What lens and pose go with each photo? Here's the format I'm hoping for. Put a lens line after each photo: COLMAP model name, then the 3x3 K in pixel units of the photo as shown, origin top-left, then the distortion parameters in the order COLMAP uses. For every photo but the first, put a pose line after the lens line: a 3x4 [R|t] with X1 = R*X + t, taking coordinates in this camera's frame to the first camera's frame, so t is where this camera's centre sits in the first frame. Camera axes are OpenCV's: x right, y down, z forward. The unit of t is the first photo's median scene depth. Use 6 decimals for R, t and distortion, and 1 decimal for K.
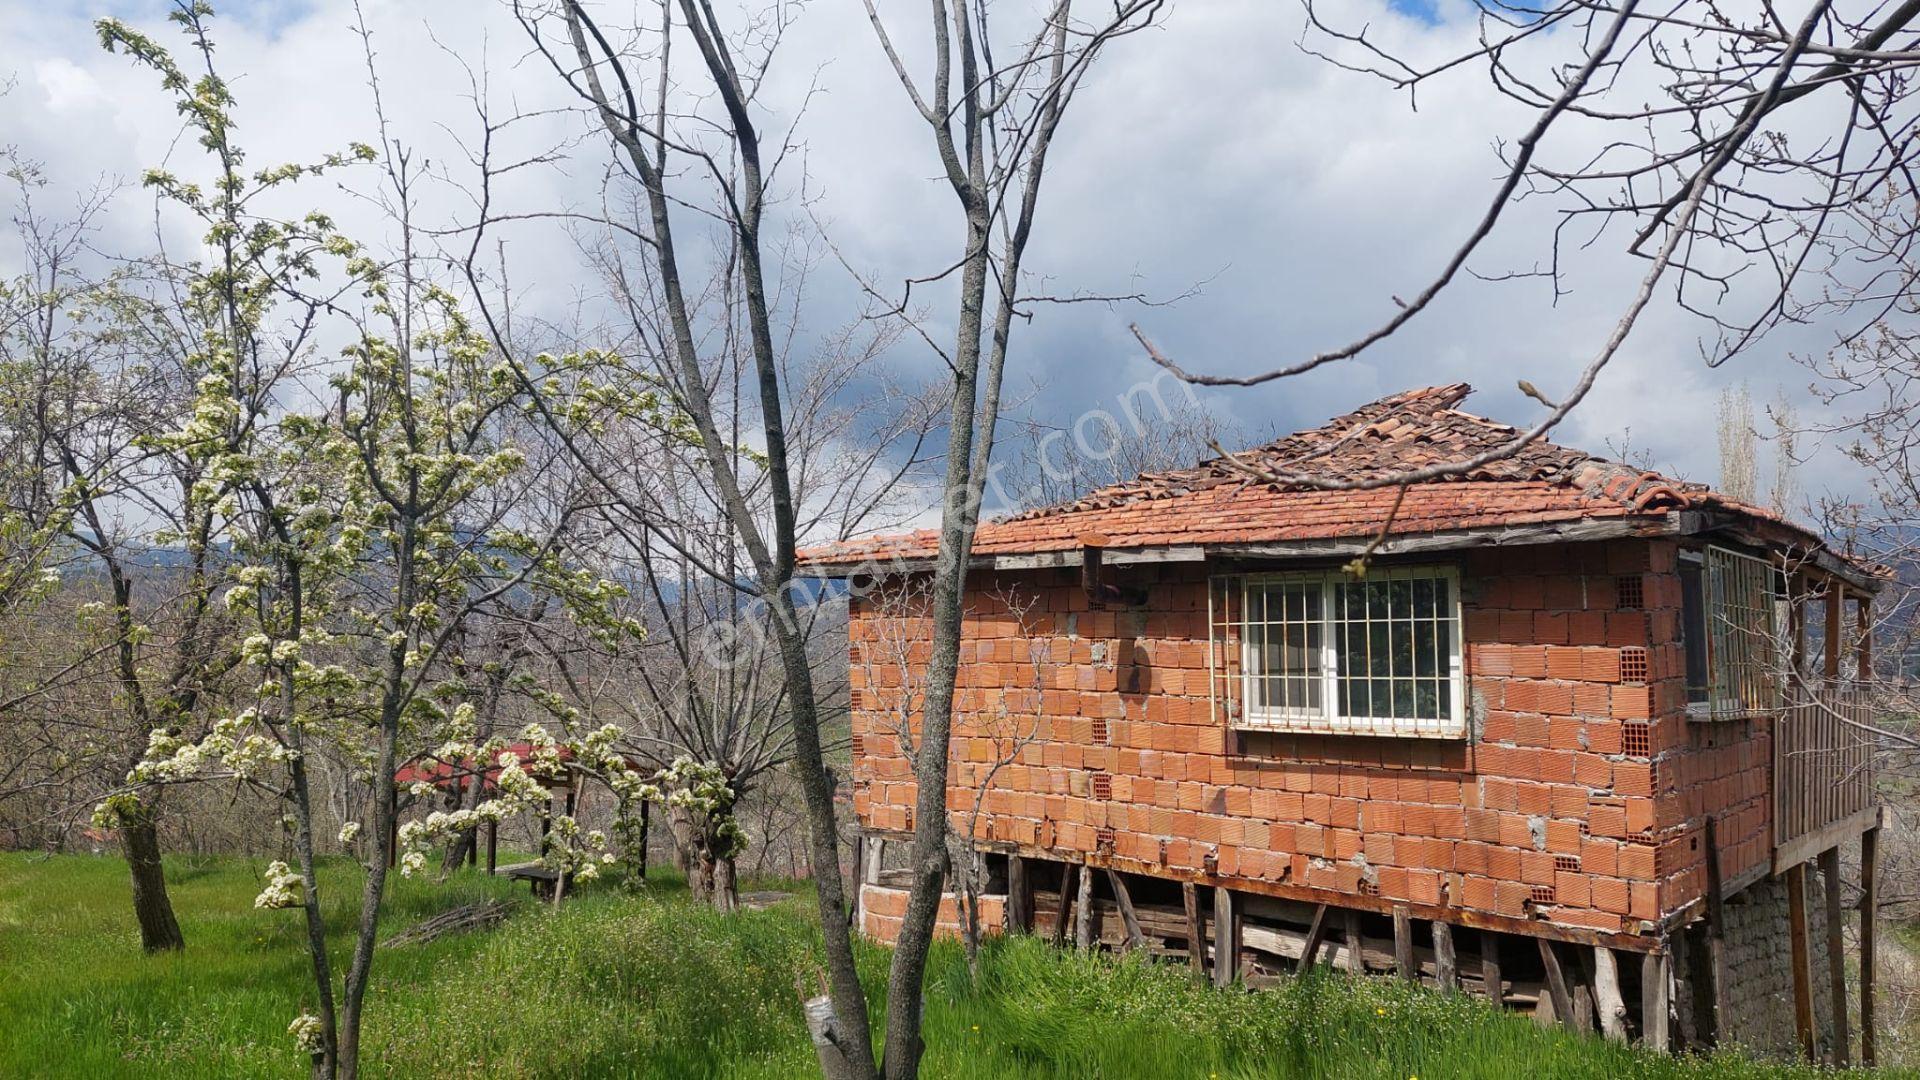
lens RADIAL K [[1373.4, 0, 956.7], [0, 1373.4, 537.6], [0, 0, 1]] dist [0.078395, -0.072210]
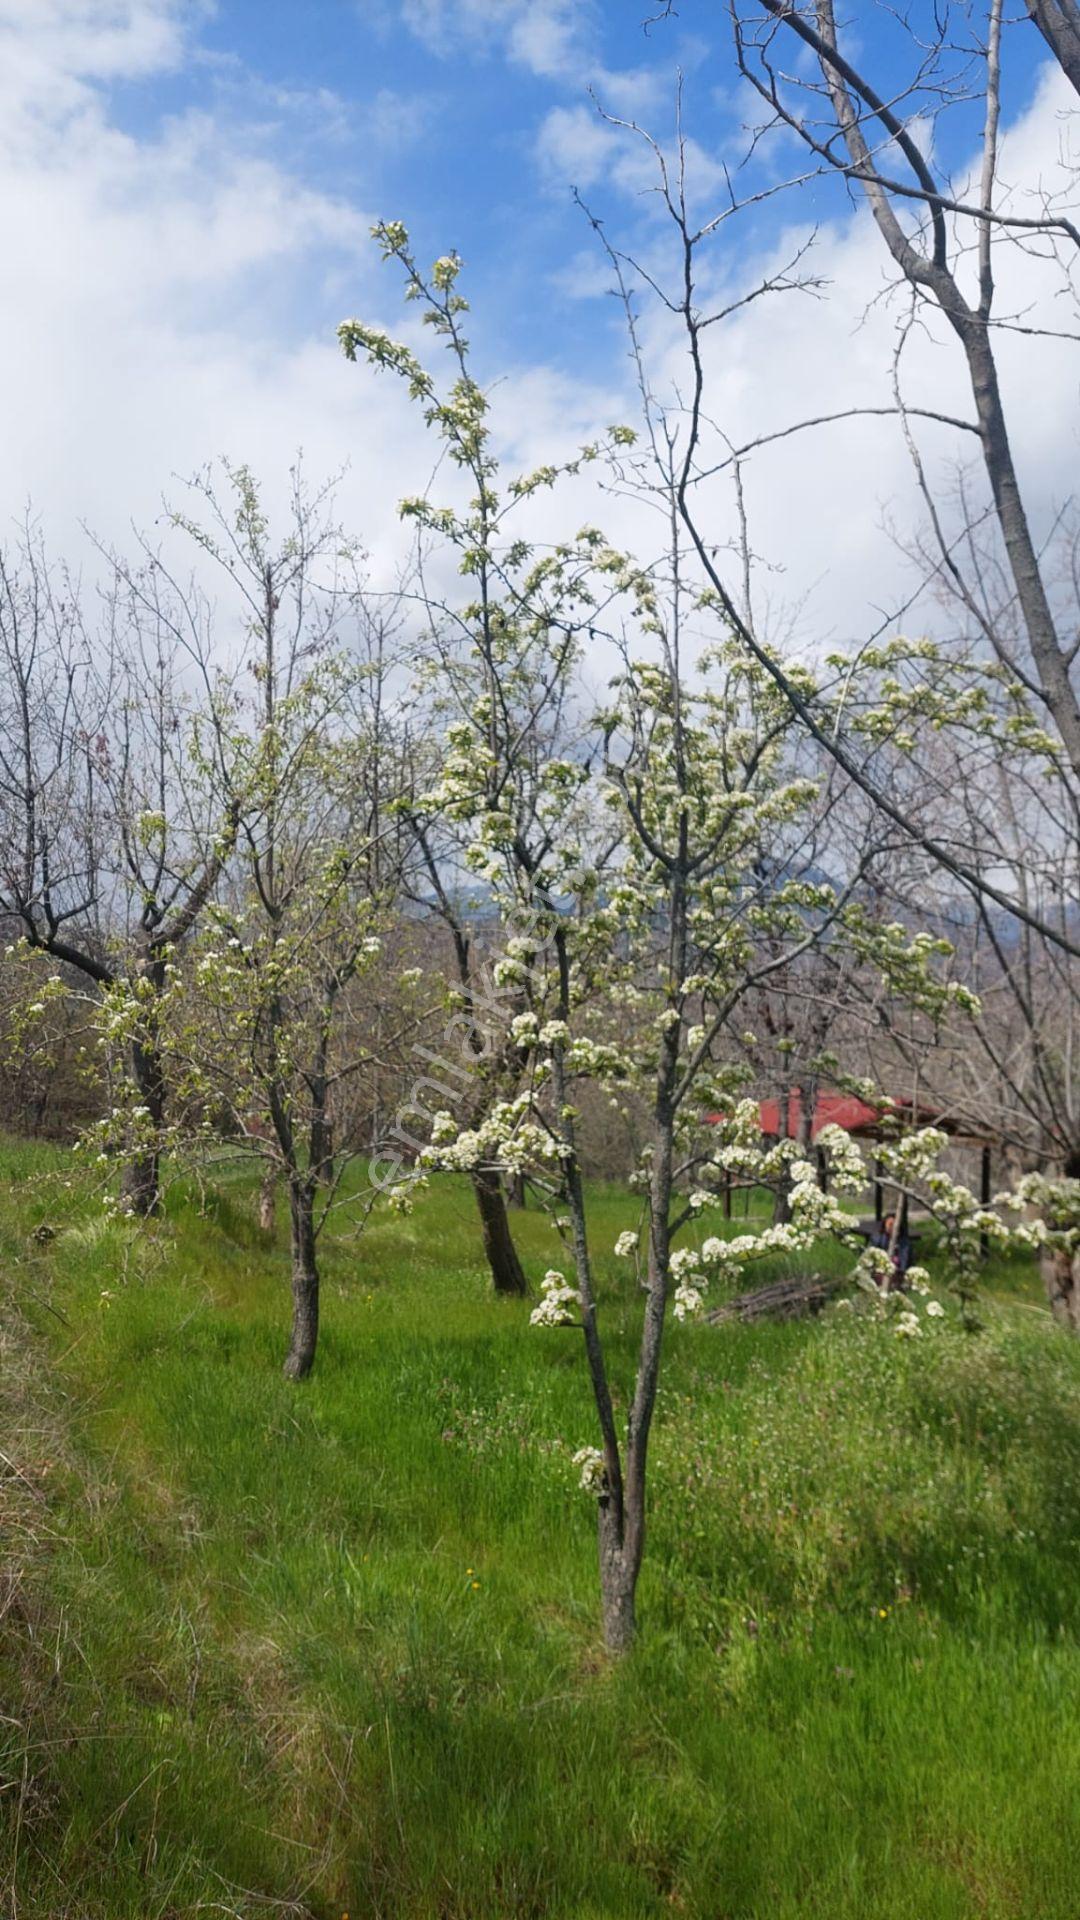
lens RADIAL K [[1373.4, 0, 507.3], [0, 1373.4, 978.4], [0, 0, 1]] dist [0.078395, -0.072210]
pose [[0.851503, -0.002255, -0.524344, -0.049777], [0.043730, 0.996812, 0.066727, -0.010907], [0.522523, -0.079748, 0.848888, 0.239452]]
